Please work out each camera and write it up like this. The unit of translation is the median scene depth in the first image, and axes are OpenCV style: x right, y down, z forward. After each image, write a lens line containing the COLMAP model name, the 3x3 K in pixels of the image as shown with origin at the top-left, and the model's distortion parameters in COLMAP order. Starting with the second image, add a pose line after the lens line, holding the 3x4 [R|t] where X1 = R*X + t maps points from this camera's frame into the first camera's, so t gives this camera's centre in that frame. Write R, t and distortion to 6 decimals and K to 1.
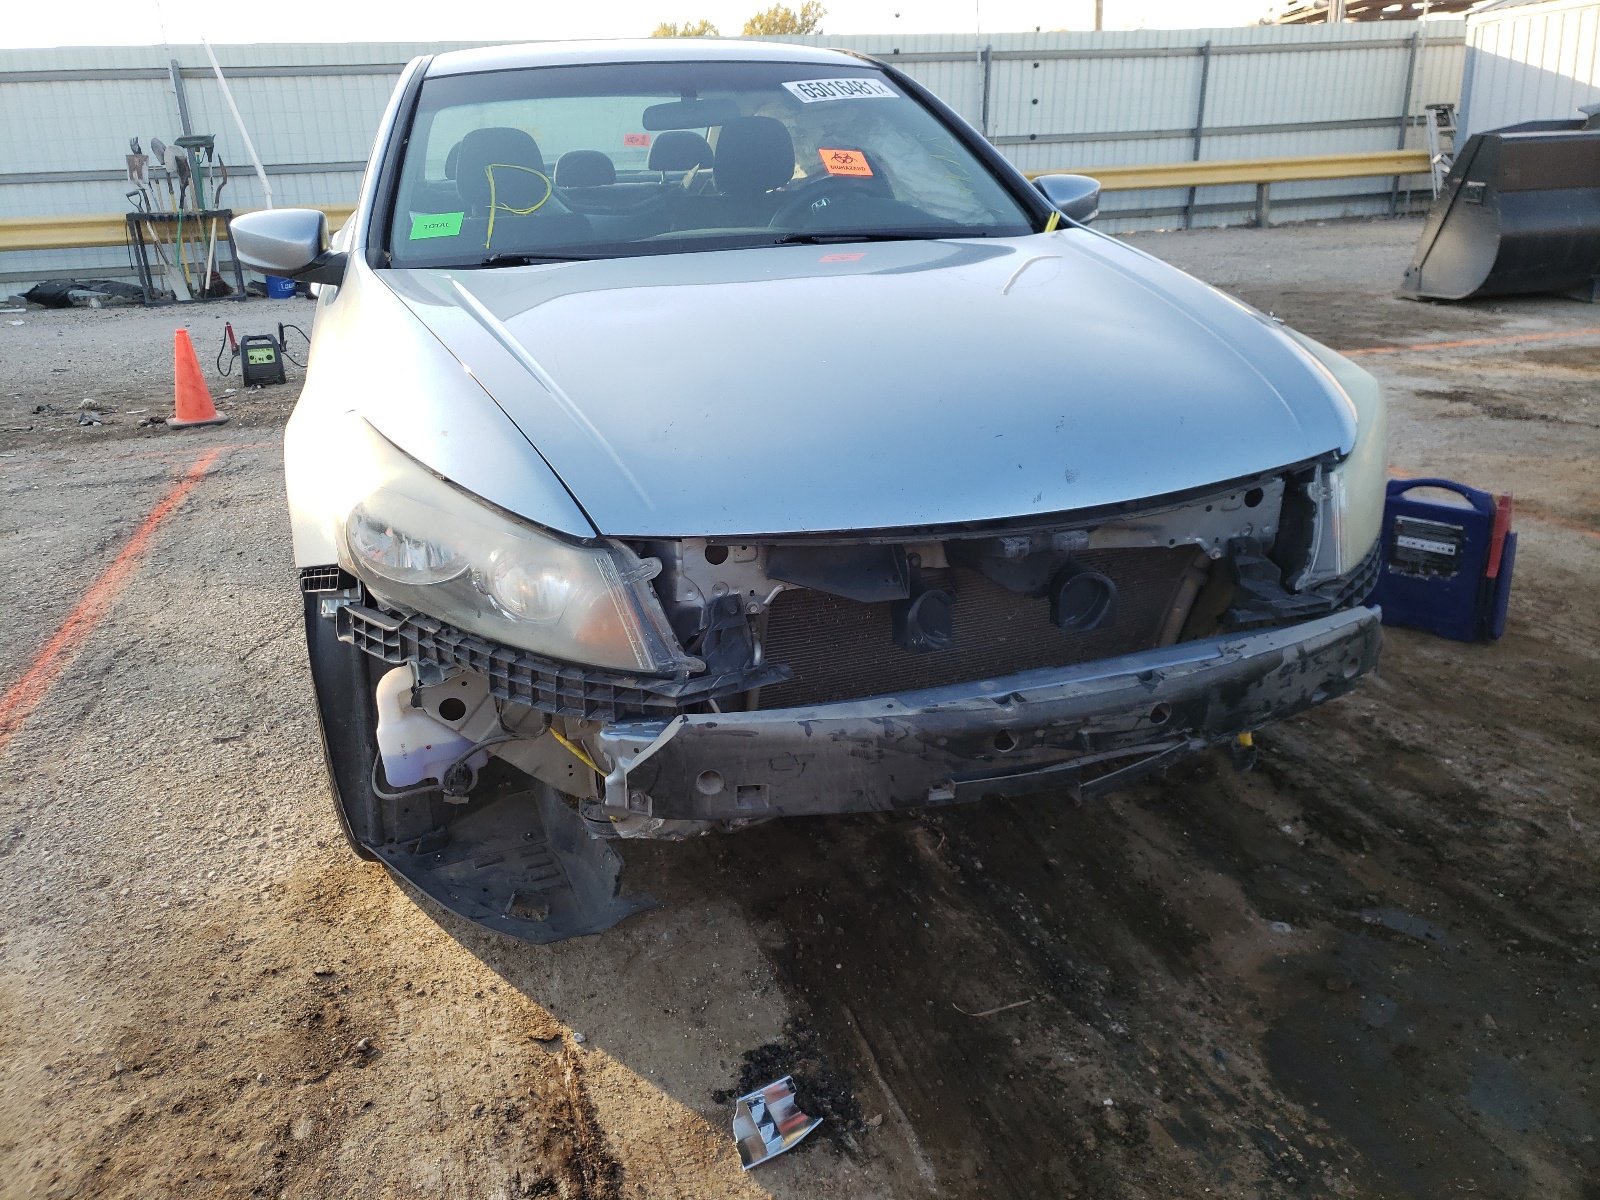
lens RADIAL K [[1189.2, 0, 801.1], [0, 1189.2, 564.9], [0, 0, 1]] dist [-0.001718, 0.025985]
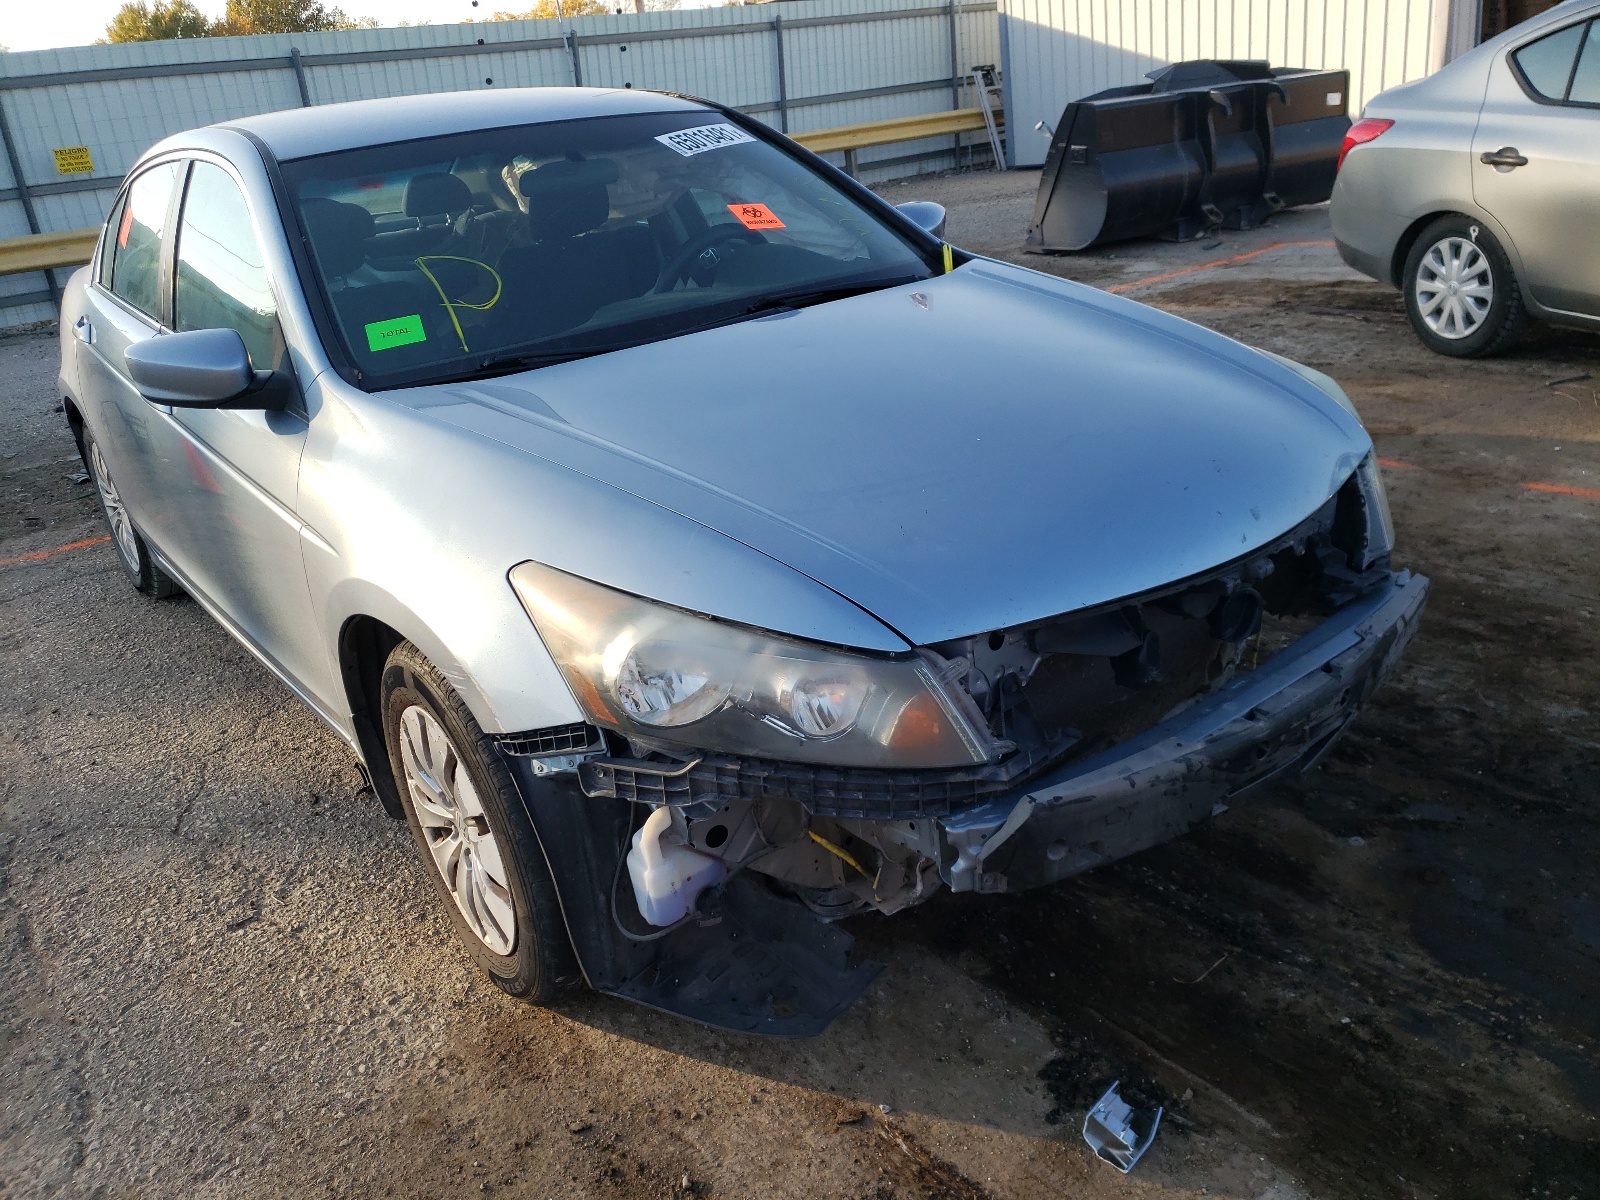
lens RADIAL K [[1180.6, 0, 800.0], [0, 1180.6, 600.0], [0, 0, 1]] dist [-0.006255, 0.031430]
pose [[0.937384, -0.189816, 0.292029, -0.389581], [0.176051, 0.981673, 0.072971, -0.112007], [-0.300528, -0.016989, 0.953622, 0.022287]]
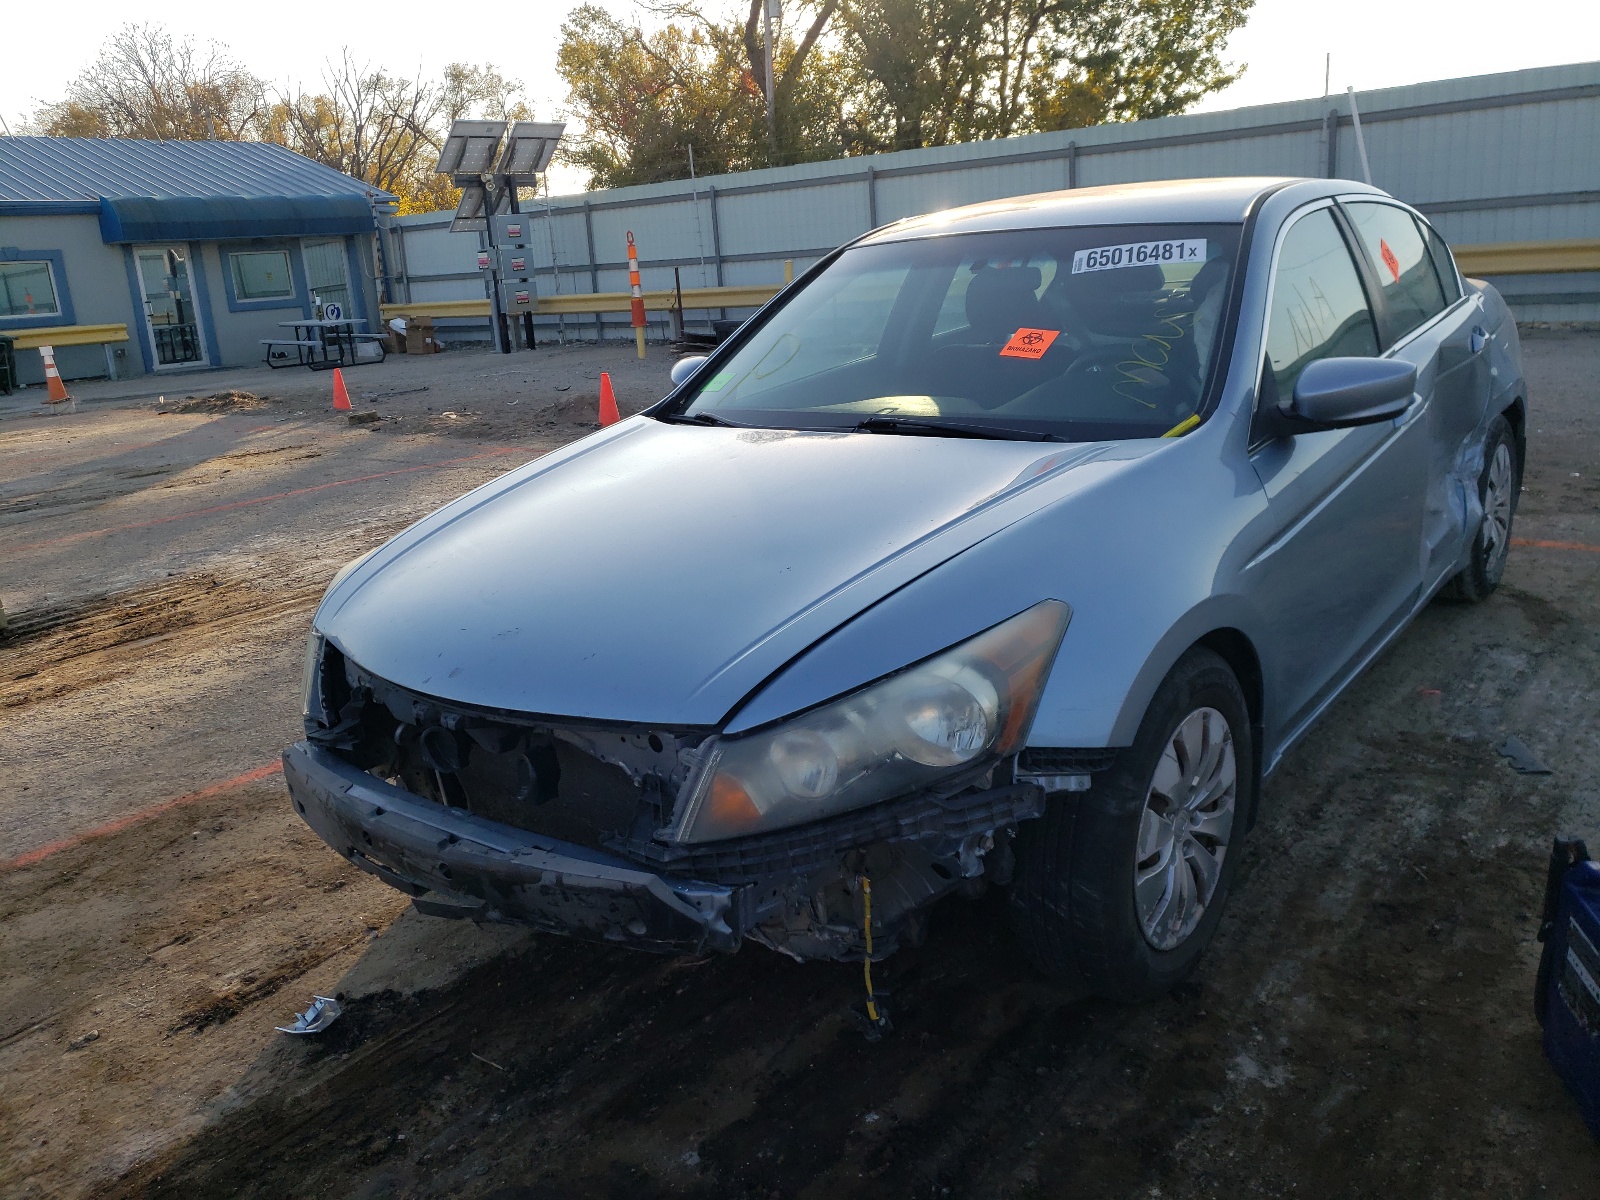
lens RADIAL K [[1180.6, 0, 800.0], [0, 1180.6, 600.0], [0, 0, 1]] dist [-0.006255, 0.031430]
pose [[0.585057, 0.223389, -0.779619, 1.030712], [-0.212546, 0.969949, 0.118423, -0.275747], [0.782645, 0.096420, 0.614956, 0.354046]]
